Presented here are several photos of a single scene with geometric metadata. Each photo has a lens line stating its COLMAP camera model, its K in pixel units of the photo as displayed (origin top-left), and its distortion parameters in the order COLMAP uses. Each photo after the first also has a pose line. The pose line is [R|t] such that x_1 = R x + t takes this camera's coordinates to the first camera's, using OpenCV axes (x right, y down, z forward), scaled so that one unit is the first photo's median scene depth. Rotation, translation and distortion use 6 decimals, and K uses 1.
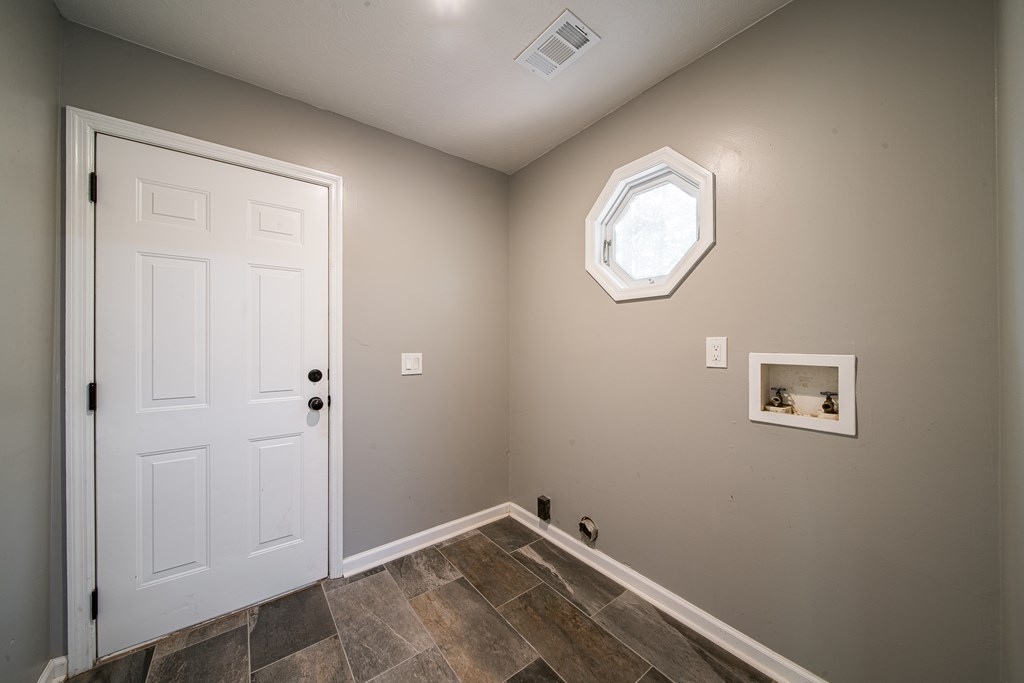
lens RADIAL K [[356.4, 0, 510.6], [0, 356.4, 342.3], [0, 0, 1]] dist [-0.000059, -0.000235]
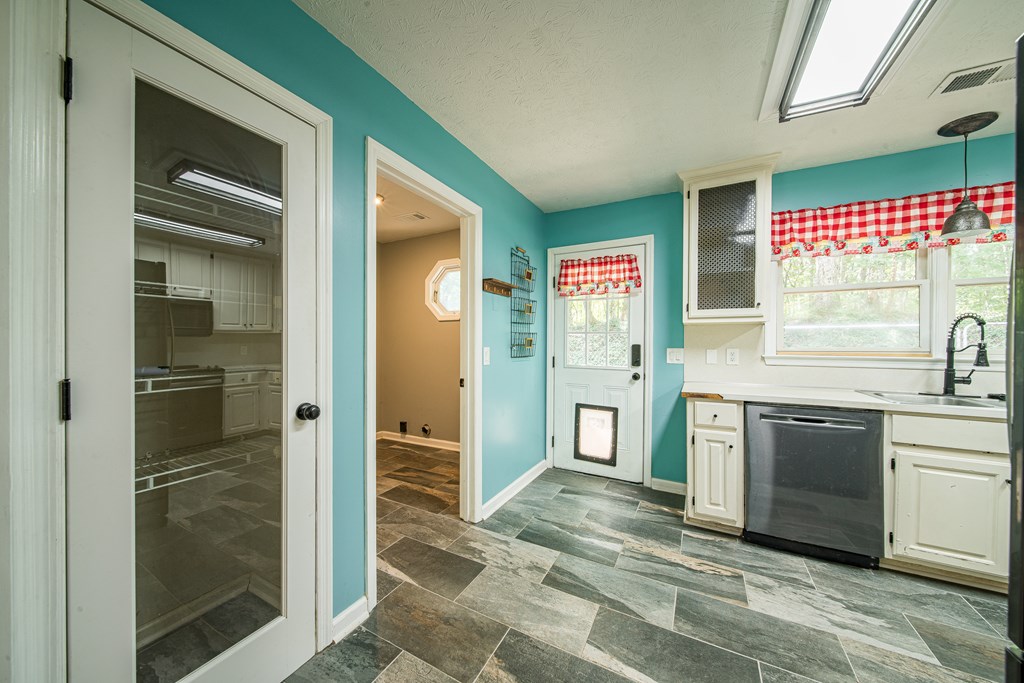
lens RADIAL K [[356.4, 0, 510.8], [0, 356.4, 341.4], [0, 0, 1]] dist [-0.000059, -0.000235]
pose [[0.913401, 0.000466, 0.407060, -0.176640], [-0.002935, 0.999981, 0.005441, -0.003261], [-0.407049, -0.006164, 0.913385, -1.087583]]
